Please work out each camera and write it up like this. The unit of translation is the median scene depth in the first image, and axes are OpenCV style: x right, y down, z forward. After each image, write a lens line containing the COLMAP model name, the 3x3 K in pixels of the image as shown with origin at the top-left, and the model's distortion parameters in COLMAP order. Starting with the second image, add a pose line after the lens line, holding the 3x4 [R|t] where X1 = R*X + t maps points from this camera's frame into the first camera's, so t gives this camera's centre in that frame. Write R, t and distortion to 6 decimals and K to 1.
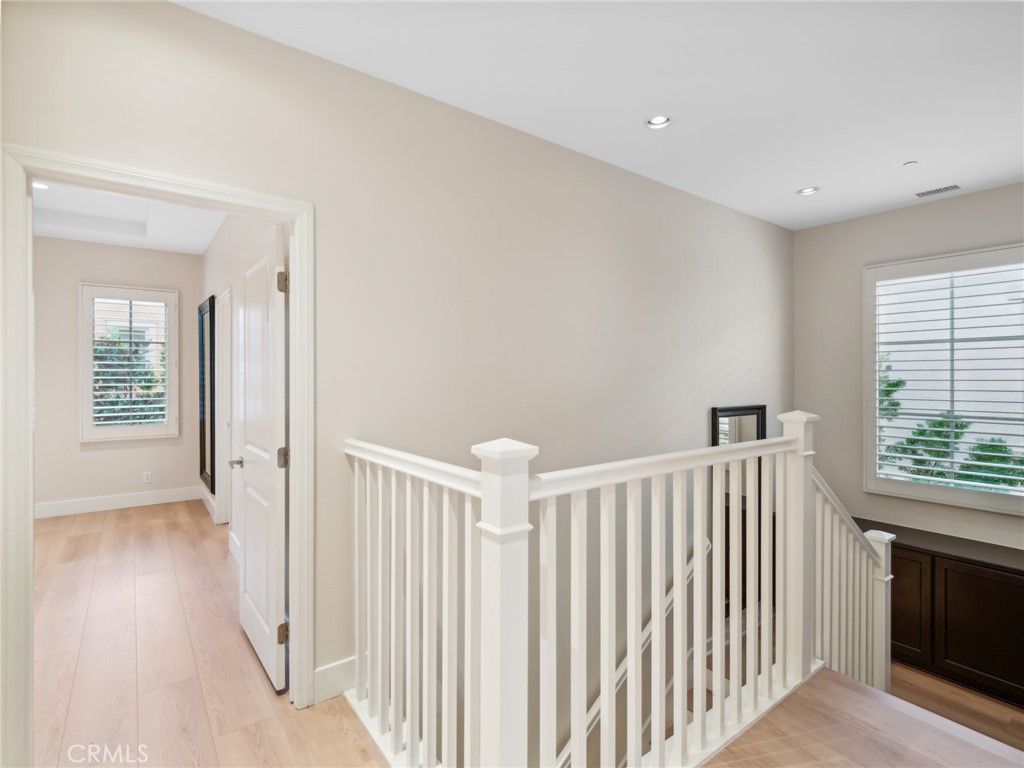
lens RADIAL K [[512.2, 0, 517.1], [0, 512.2, 375.1], [0, 0, 1]] dist [0.001703, -0.001783]
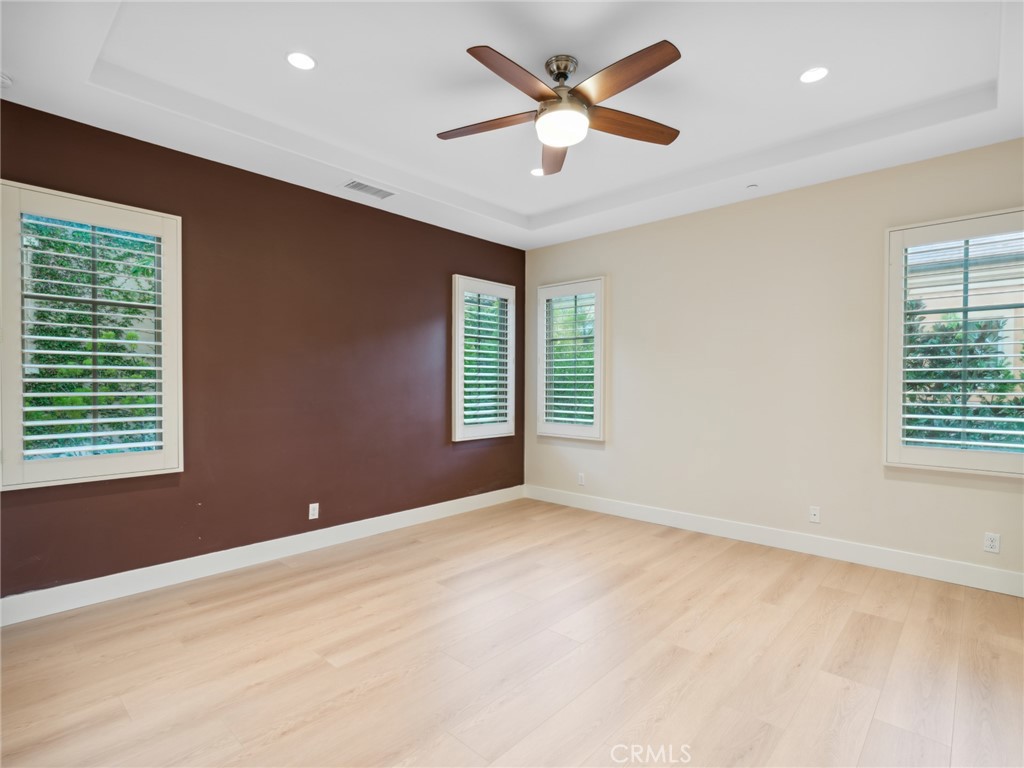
lens RADIAL K [[502.7, 0, 526.4], [0, 502.7, 387.4], [0, 0, 1]] dist [0.000167, 0.000543]
pose [[0.185632, 0.015596, -0.982495, -0.280604], [-0.005196, 0.999876, 0.014890, 0.020196], [0.982606, 0.002341, 0.185690, 0.401060]]
